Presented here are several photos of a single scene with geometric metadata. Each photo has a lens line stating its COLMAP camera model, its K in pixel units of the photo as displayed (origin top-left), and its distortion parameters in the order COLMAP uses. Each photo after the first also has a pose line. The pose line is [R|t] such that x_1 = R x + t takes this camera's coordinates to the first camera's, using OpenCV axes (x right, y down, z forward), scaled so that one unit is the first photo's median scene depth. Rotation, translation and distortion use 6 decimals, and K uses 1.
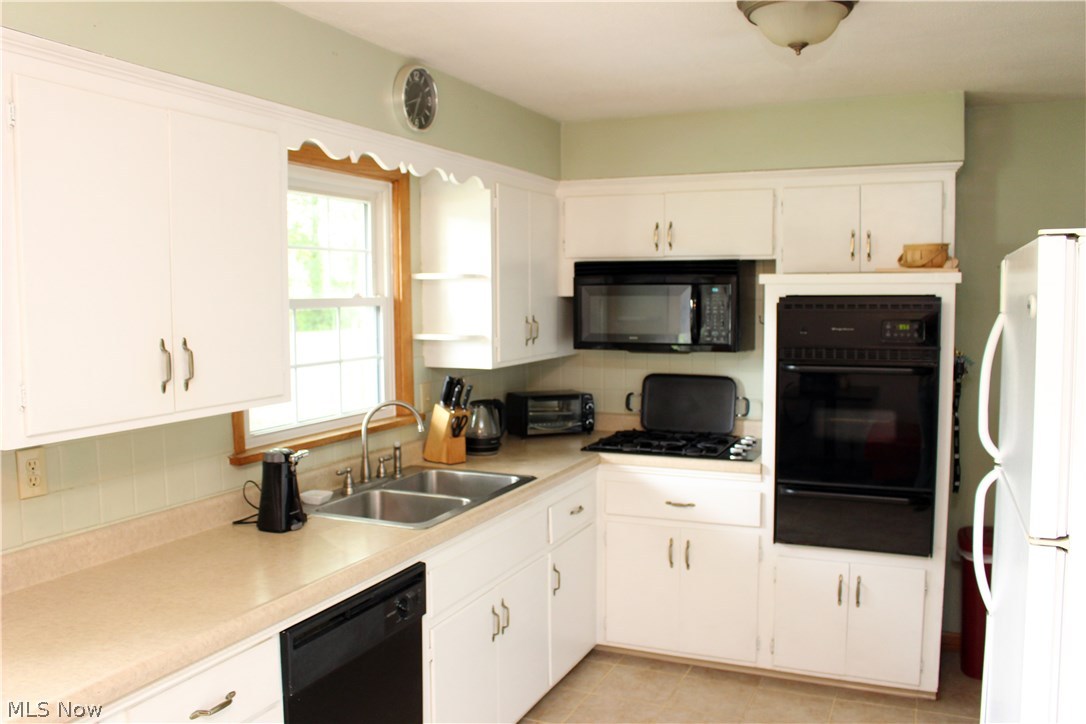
lens RADIAL K [[898.0, 0, 544.3], [0, 898.0, 367.6], [0, 0, 1]] dist [-0.156078, 0.124673]
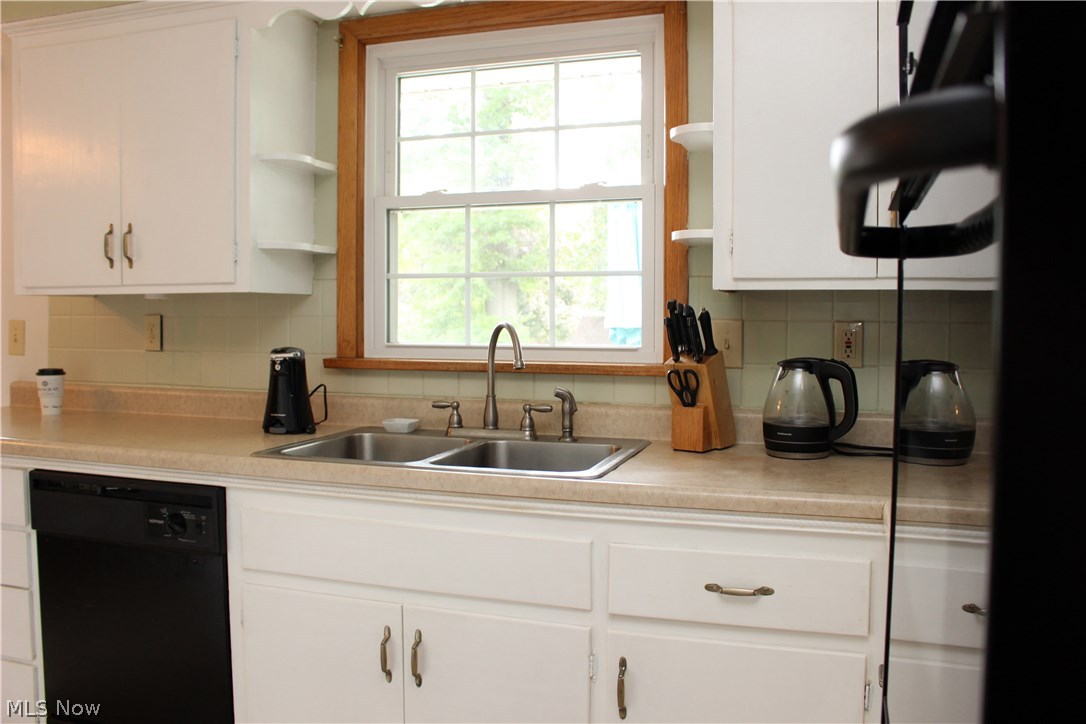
lens RADIAL K [[898.0, 0, 544.3], [0, 898.0, 367.6], [0, 0, 1]] dist [-0.156078, 0.124673]
pose [[0.085767, 0.059755, -0.994522, 0.561201], [-0.084568, 0.995034, 0.052493, 0.035094], [0.992720, 0.079602, 0.090395, 1.005169]]
